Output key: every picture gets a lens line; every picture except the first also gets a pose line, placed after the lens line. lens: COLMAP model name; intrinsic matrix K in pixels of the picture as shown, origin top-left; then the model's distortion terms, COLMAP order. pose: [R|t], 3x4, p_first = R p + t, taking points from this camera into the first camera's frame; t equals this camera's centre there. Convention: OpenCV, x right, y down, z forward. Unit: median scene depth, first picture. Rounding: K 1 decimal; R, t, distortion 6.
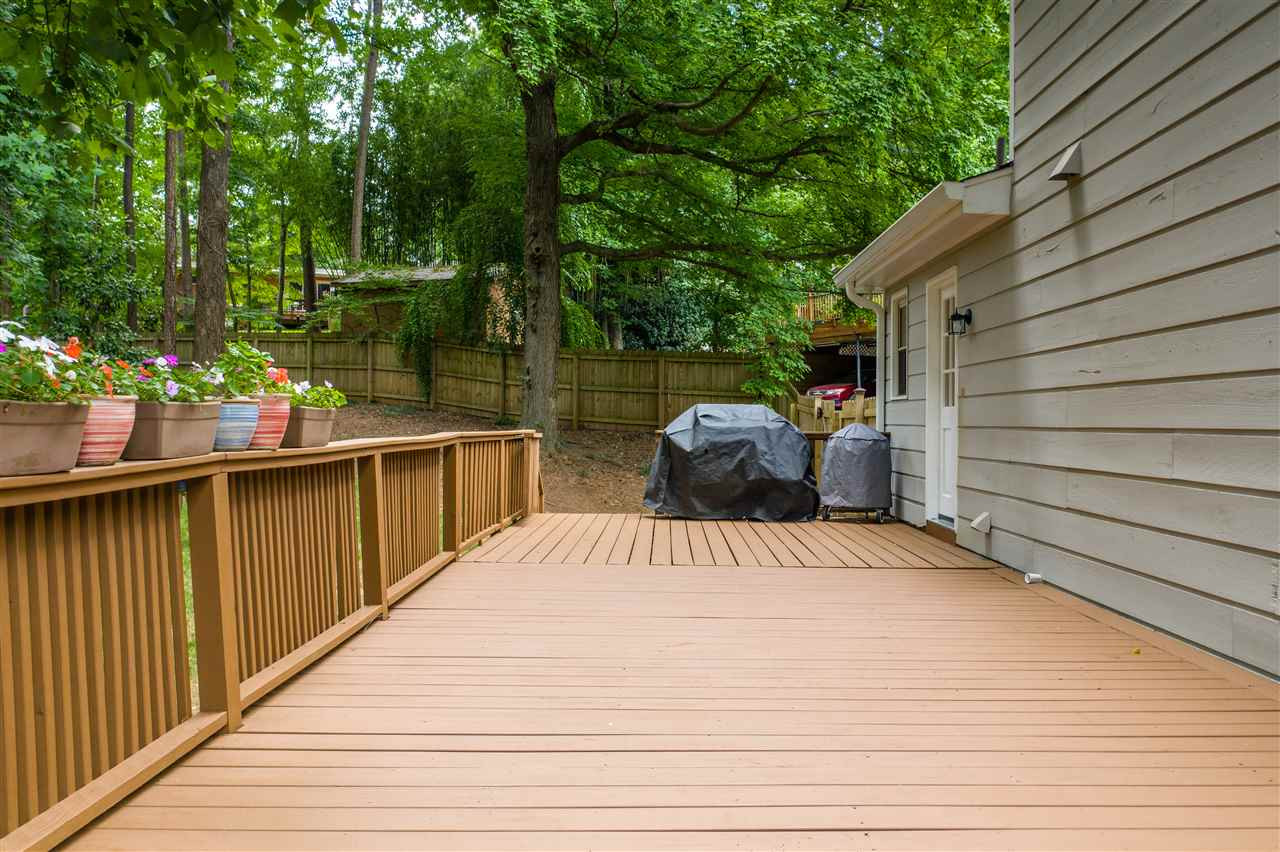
lens RADIAL K [[998.8, 0, 640.0], [0, 998.8, 426.0], [0, 0, 1]] dist [-0.005859, 0.000552]
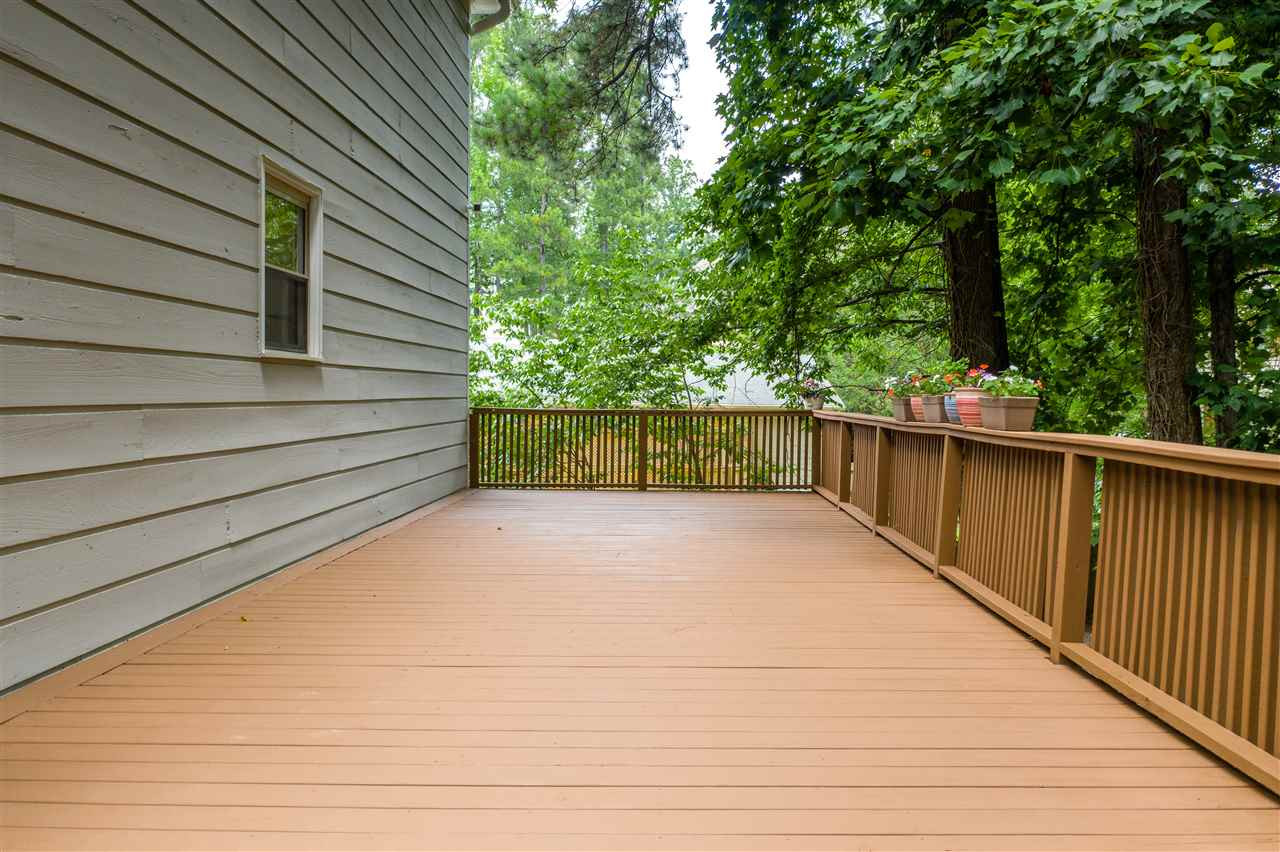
lens RADIAL K [[998.8, 0, 640.0], [0, 998.8, 426.0], [0, 0, 1]] dist [-0.005859, 0.000552]
pose [[-0.999811, -0.019352, 0.001960, 0.091414], [-0.019262, 0.999060, 0.038826, -0.019593], [-0.002710, 0.038781, -0.999244, 1.871439]]
